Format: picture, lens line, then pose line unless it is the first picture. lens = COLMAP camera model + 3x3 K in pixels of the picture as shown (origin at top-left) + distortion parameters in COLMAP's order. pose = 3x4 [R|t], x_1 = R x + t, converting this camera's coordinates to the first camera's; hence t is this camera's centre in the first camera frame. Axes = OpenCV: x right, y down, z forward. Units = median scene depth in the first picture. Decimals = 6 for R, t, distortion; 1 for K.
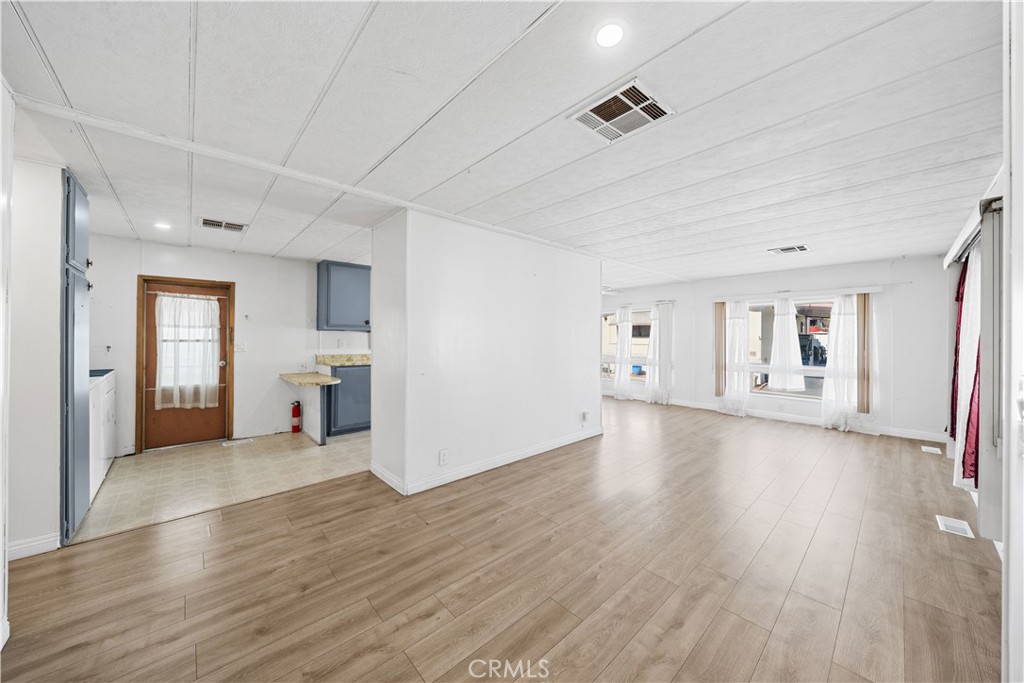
lens RADIAL K [[357.5, 0, 504.3], [0, 357.5, 333.2], [0, 0, 1]] dist [-0.008165, 0.000049]
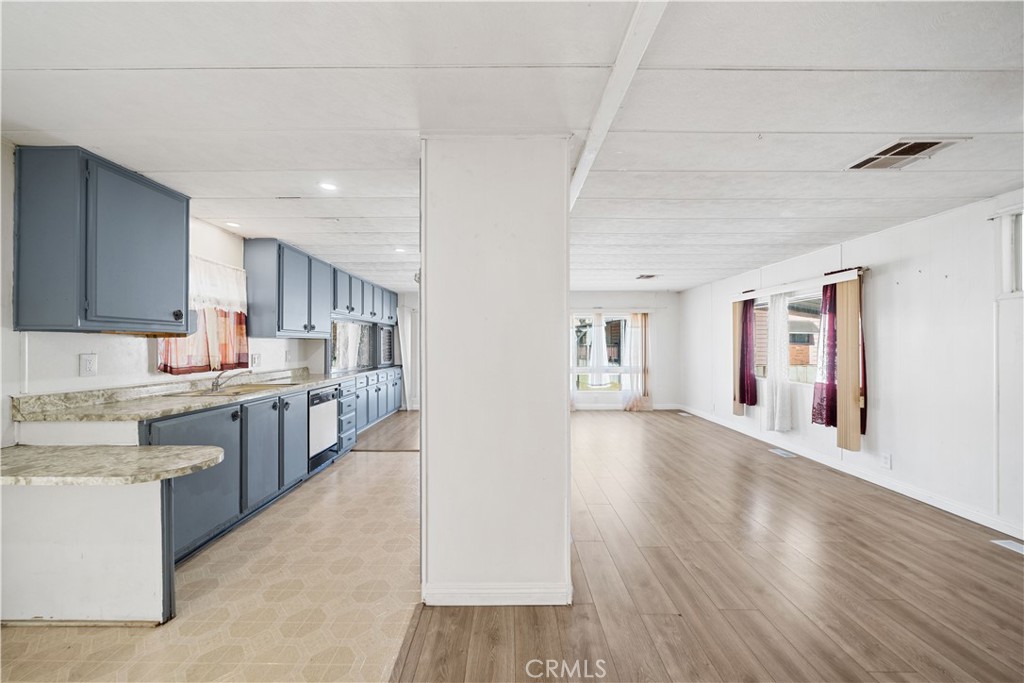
lens RADIAL K [[380.1, 0, 512.0], [0, 380.1, 341.5], [0, 0, 1]] dist [-0.006667, -0.000022]
pose [[0.666606, 0.000340, 0.745411, -0.490103], [-0.002520, 0.999995, 0.001797, 0.001773], [-0.745406, -0.003076, 0.666603, 0.377837]]
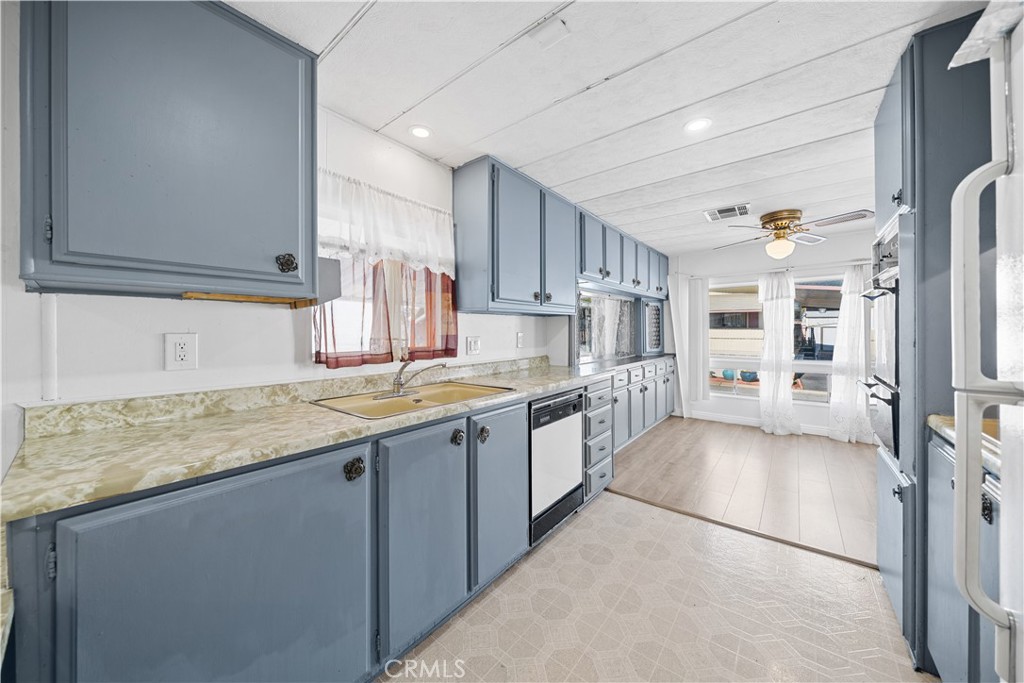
lens RADIAL K [[357.5, 0, 504.3], [0, 357.5, 333.2], [0, 0, 1]] dist [-0.008165, 0.000049]
pose [[0.988908, -0.011686, 0.148067, -0.288661], [0.009064, 0.999790, 0.018369, 0.016463], [-0.148250, -0.016823, 0.988807, 0.779918]]
